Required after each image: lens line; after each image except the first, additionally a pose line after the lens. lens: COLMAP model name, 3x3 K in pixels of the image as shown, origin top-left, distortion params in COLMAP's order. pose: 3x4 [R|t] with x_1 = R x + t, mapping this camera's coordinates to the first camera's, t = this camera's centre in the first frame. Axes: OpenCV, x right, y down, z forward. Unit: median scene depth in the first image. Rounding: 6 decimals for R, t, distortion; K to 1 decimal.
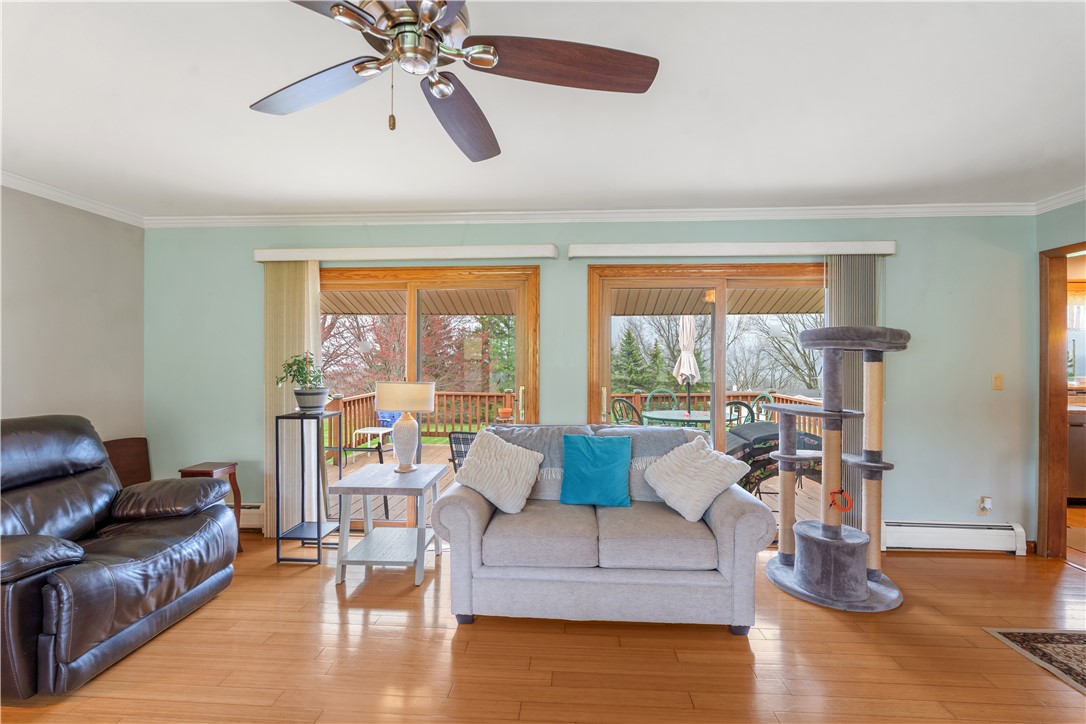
lens RADIAL K [[483.0, 0, 543.2], [0, 483.0, 356.1], [0, 0, 1]] dist [-0.000199, 0.000210]
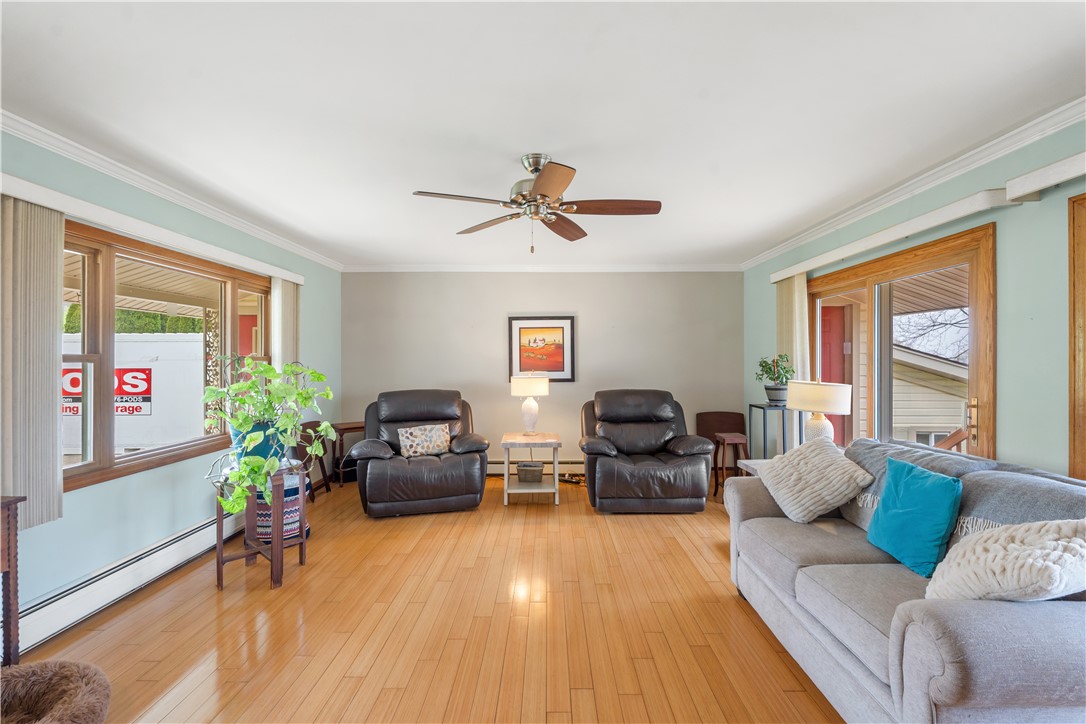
lens RADIAL K [[483.0, 0, 544.2], [0, 483.0, 360.9], [0, 0, 1]] dist [-0.000199, 0.000210]
pose [[0.057689, 0.001064, -0.998334, 0.683257], [0.001420, 0.999998, 0.001148, 0.005296], [0.998334, -0.001484, 0.057687, 0.357923]]
